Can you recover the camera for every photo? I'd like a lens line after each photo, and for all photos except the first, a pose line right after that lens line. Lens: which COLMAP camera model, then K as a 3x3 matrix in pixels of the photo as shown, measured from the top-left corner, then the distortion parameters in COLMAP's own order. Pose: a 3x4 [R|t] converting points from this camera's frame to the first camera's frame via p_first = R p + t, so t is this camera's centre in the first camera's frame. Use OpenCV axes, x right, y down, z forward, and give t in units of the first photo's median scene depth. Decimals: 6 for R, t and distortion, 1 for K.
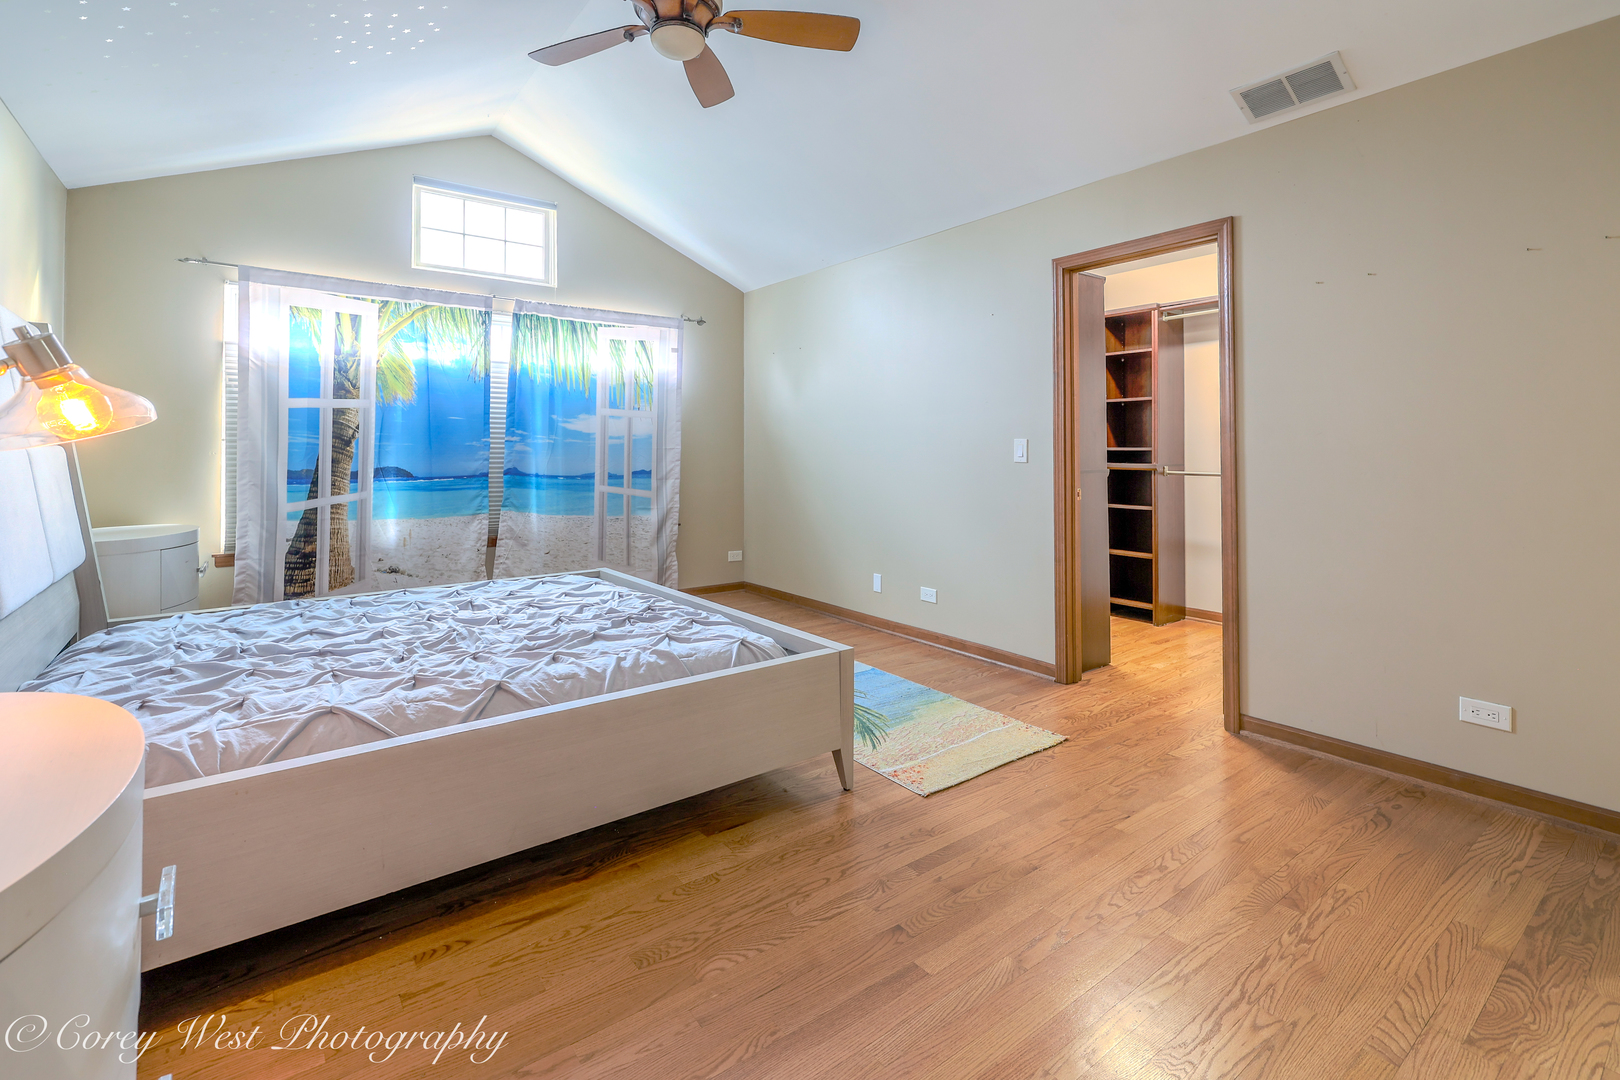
lens RADIAL K [[734.6, 0, 808.2], [0, 734.6, 453.5], [0, 0, 1]] dist [-0.001891, -0.000022]
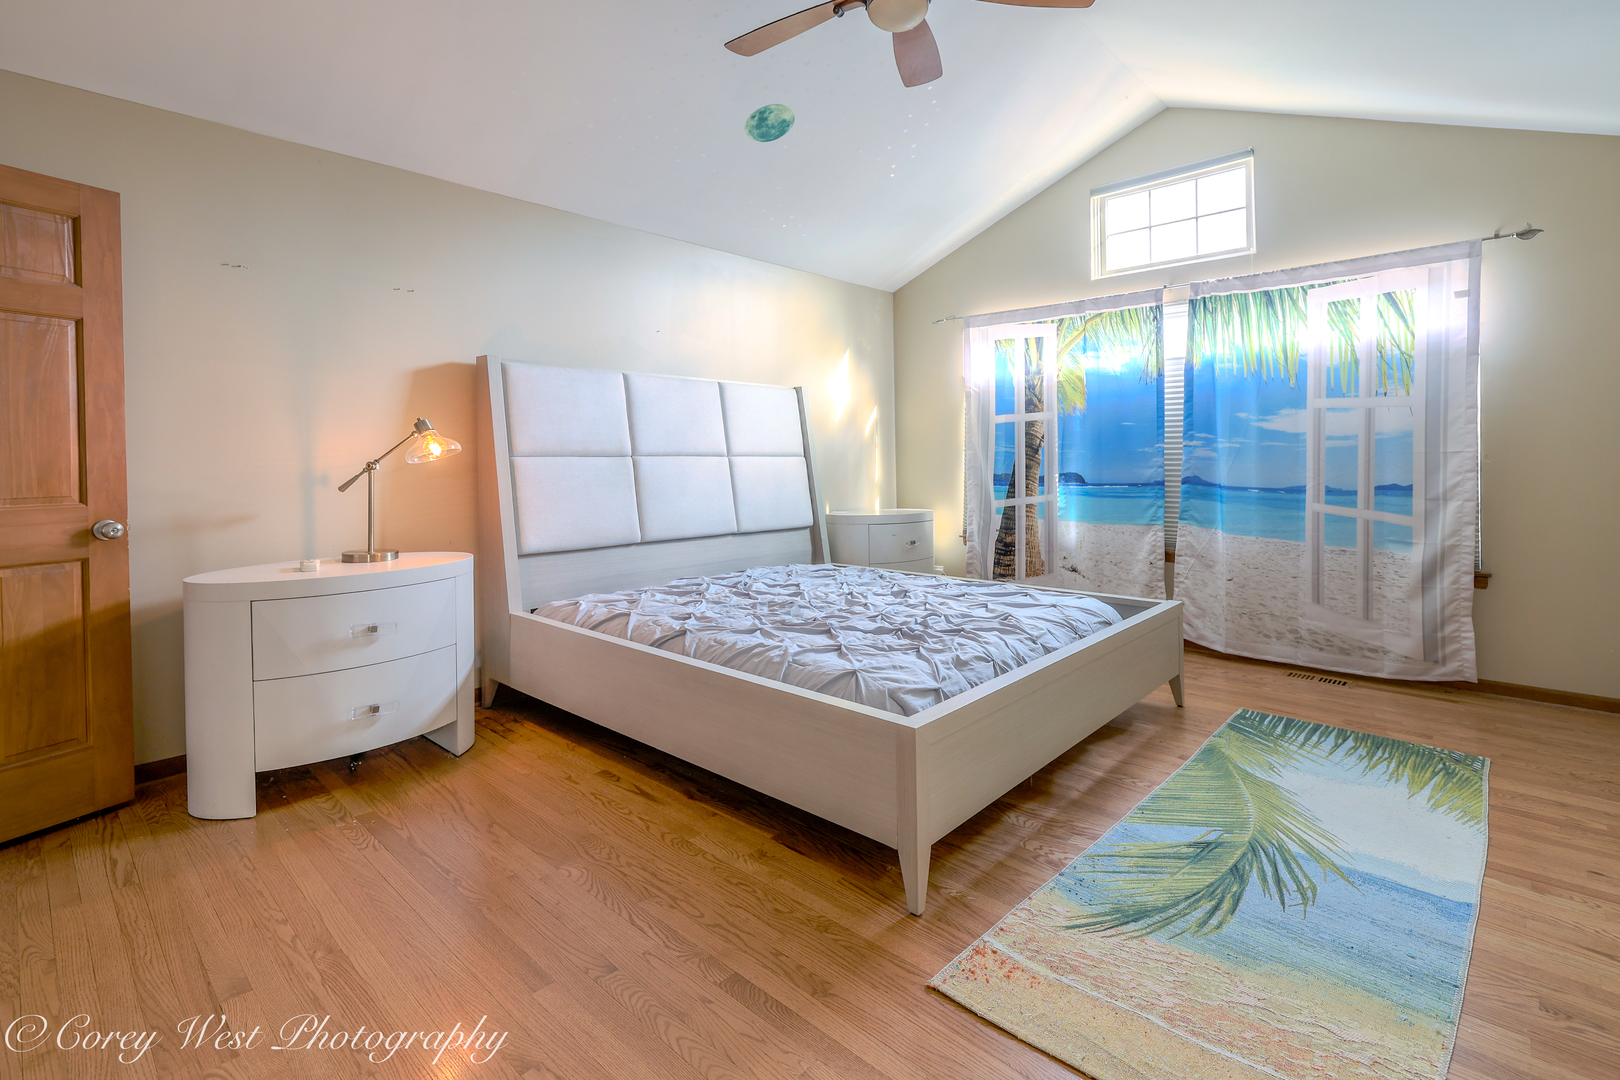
lens RADIAL K [[740.3, 0, 805.7], [0, 740.3, 480.2], [0, 0, 1]] dist [-0.000487, 0.000306]
pose [[0.180471, 0.026796, -0.983215, 0.410972], [0.002516, 0.999613, 0.027704, -0.001752], [0.983577, -0.007474, 0.180334, 0.409796]]
